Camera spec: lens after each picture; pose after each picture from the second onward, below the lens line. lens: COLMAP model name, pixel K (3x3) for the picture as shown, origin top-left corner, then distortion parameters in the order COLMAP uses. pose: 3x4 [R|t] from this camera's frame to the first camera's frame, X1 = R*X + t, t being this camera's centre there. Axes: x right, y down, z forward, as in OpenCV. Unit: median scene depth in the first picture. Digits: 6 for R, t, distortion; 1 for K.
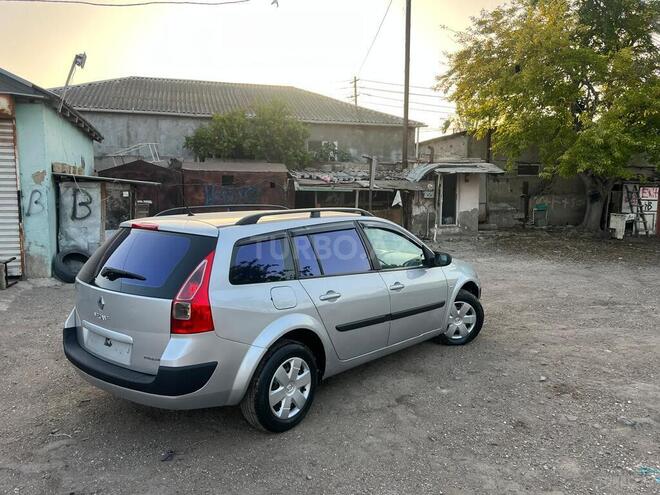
lens RADIAL K [[524.2, 0, 330.0], [0, 524.2, 247.5], [0, 0, 1]] dist [0.057544, -0.071336]
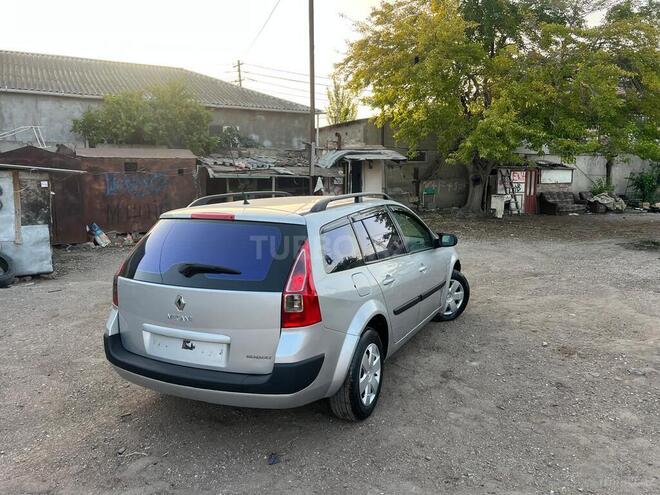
lens RADIAL K [[524.2, 0, 330.0], [0, 524.2, 247.5], [0, 0, 1]] dist [0.057544, -0.071336]
pose [[0.966696, -0.047378, 0.251505, -0.118194], [0.041403, 0.998722, 0.029000, -0.001239], [-0.252558, -0.017622, 0.967421, 0.019137]]
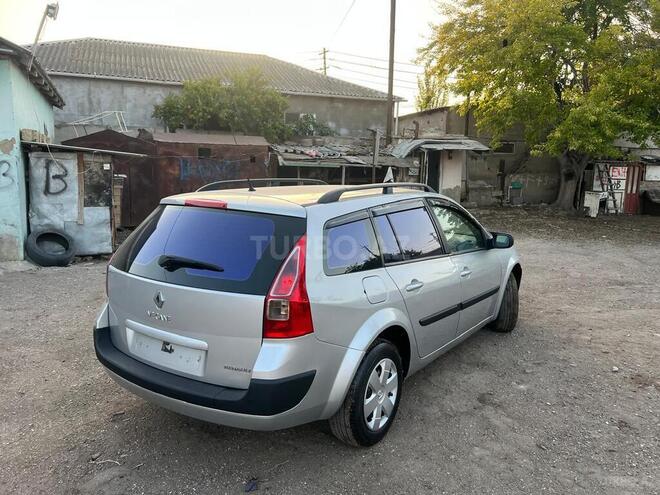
lens RADIAL K [[524.7, 0, 337.0], [0, 524.7, 246.9], [0, 0, 1]] dist [0.049167, -0.051987]
pose [[0.994652, -0.004517, 0.103186, -0.071284], [0.000164, 0.999111, 0.042154, -0.002476], [-0.103285, -0.041912, 0.993768, 0.051600]]
